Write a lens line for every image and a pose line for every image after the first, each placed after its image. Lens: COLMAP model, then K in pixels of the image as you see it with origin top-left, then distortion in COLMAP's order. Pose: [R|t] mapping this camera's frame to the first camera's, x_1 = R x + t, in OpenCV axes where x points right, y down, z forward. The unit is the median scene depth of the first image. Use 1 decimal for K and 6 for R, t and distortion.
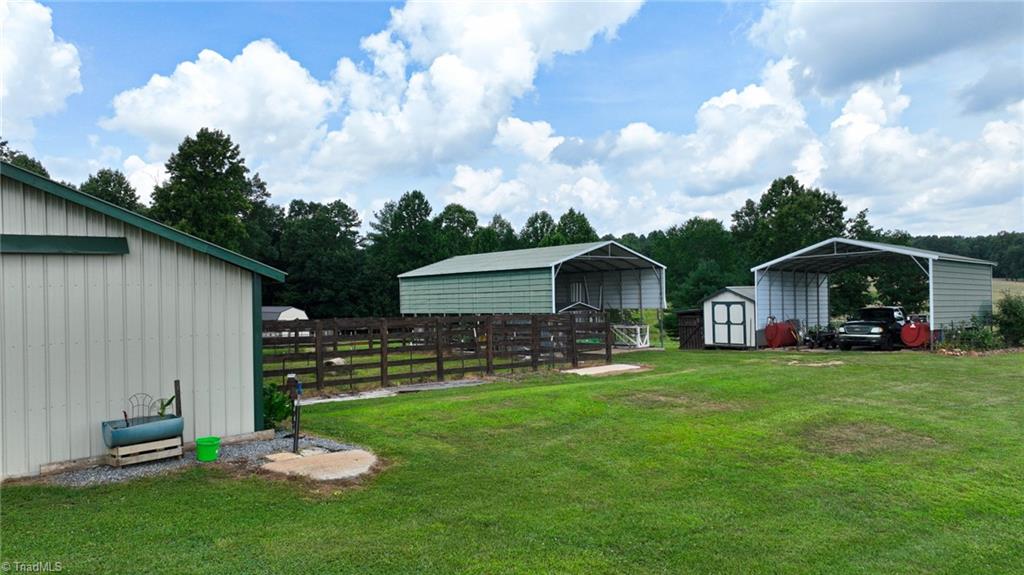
lens RADIAL K [[702.2, 0, 512.0], [0, 702.2, 287.5], [0, 0, 1]] dist [0.002542, 0.002546]
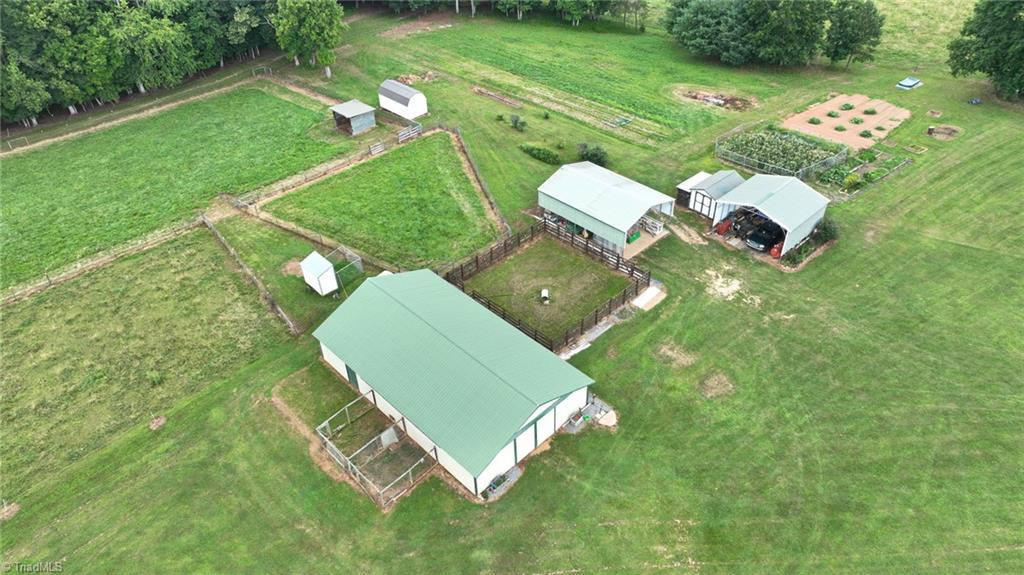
lens RADIAL K [[702.2, 0, 512.0], [0, 702.2, 287.5], [0, 0, 1]] dist [0.002542, 0.002546]
pose [[0.999161, -0.012618, 0.038958, -0.313828], [-0.014594, 0.779160, 0.626655, -1.020812], [-0.038261, -0.626697, 0.778323, -0.679587]]
